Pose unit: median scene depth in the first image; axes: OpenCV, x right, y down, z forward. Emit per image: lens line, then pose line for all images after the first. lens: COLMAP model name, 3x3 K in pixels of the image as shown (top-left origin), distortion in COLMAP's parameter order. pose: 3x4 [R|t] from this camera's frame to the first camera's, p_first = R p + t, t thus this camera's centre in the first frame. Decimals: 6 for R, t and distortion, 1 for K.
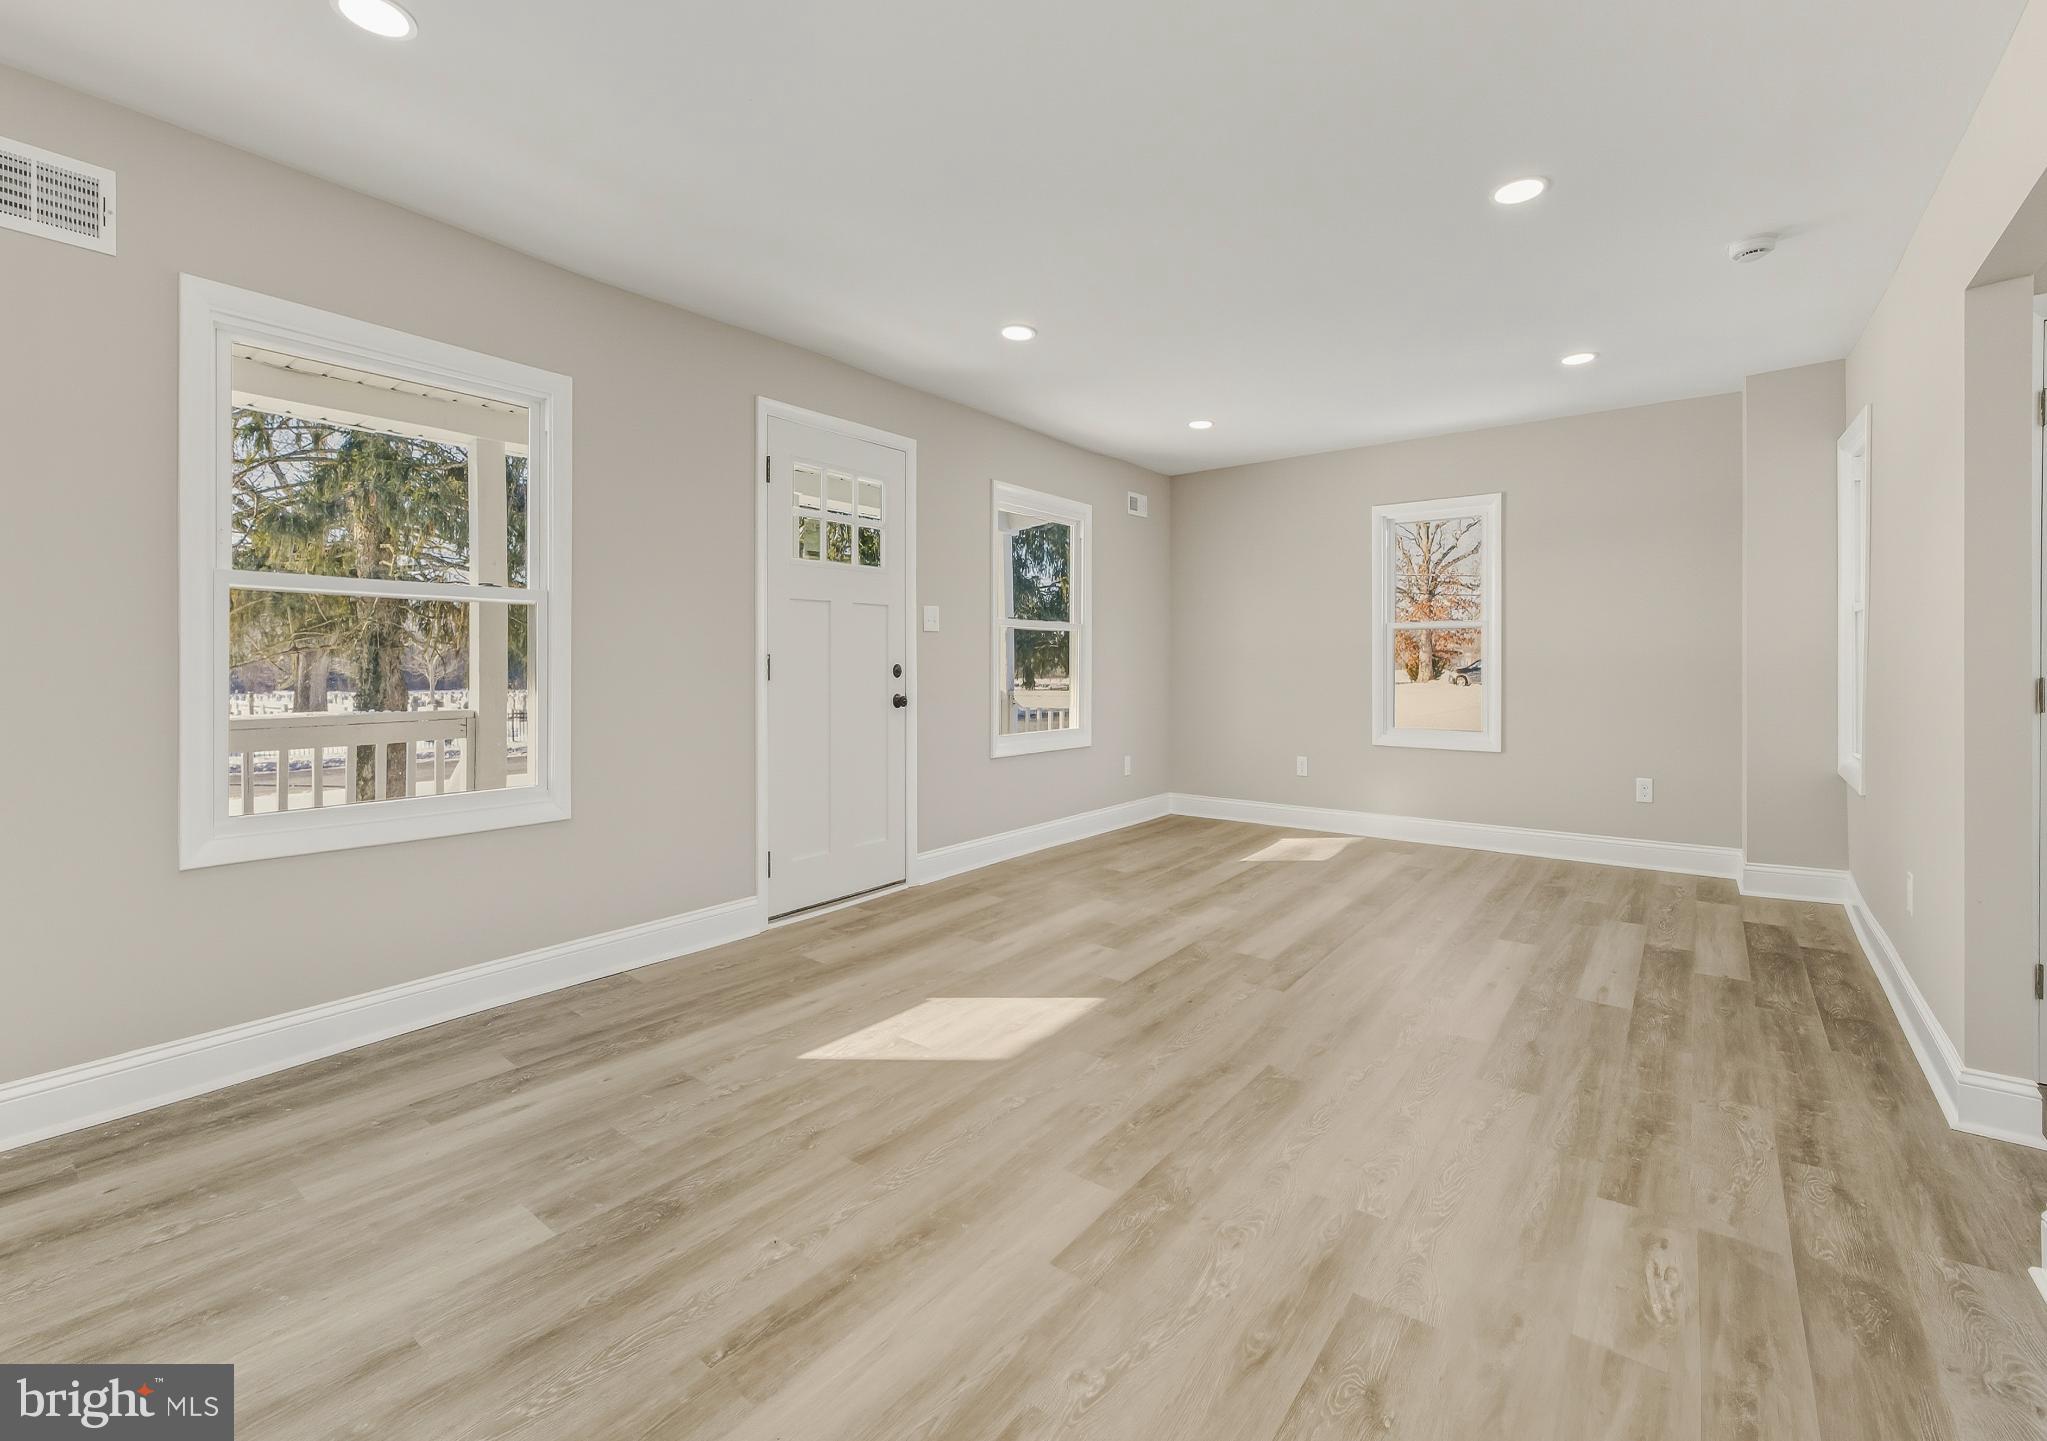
lens RADIAL K [[908.2, 0, 1025.6], [0, 908.2, 666.4], [0, 0, 1]] dist [0.000128, 0.000312]
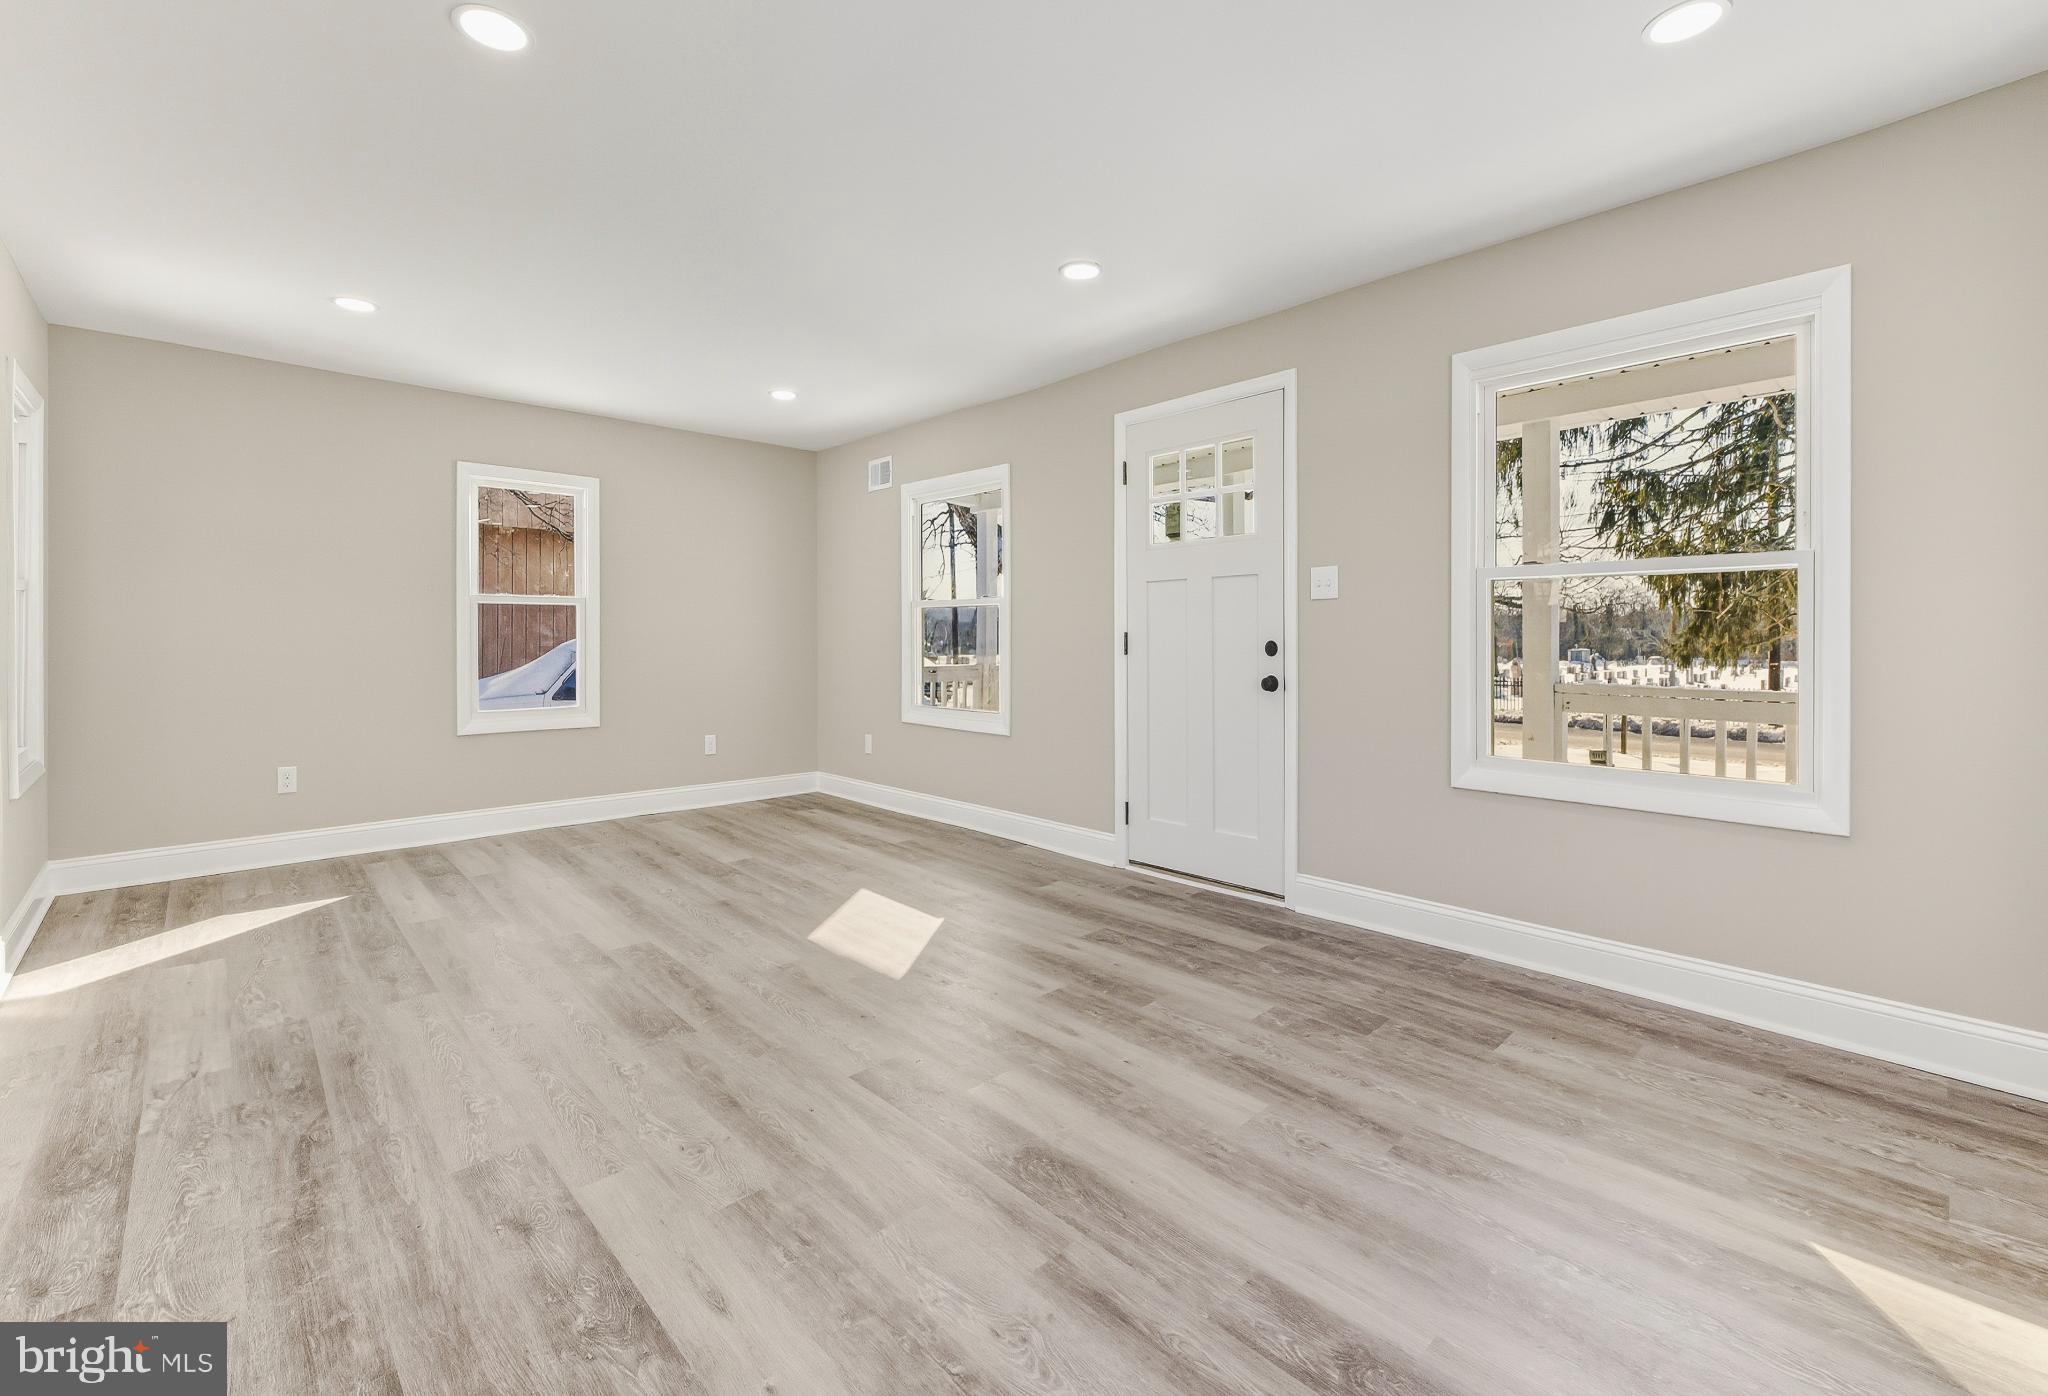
lens RADIAL K [[826.5, 0, 1027.1], [0, 826.5, 635.1], [0, 0, 1]] dist [0.001392, -0.000540]
pose [[-0.149623, -0.004221, -0.988734, 1.154322], [-0.004340, 0.999984, -0.003612, -0.007045], [0.988734, 0.003750, -0.149639, 1.528304]]
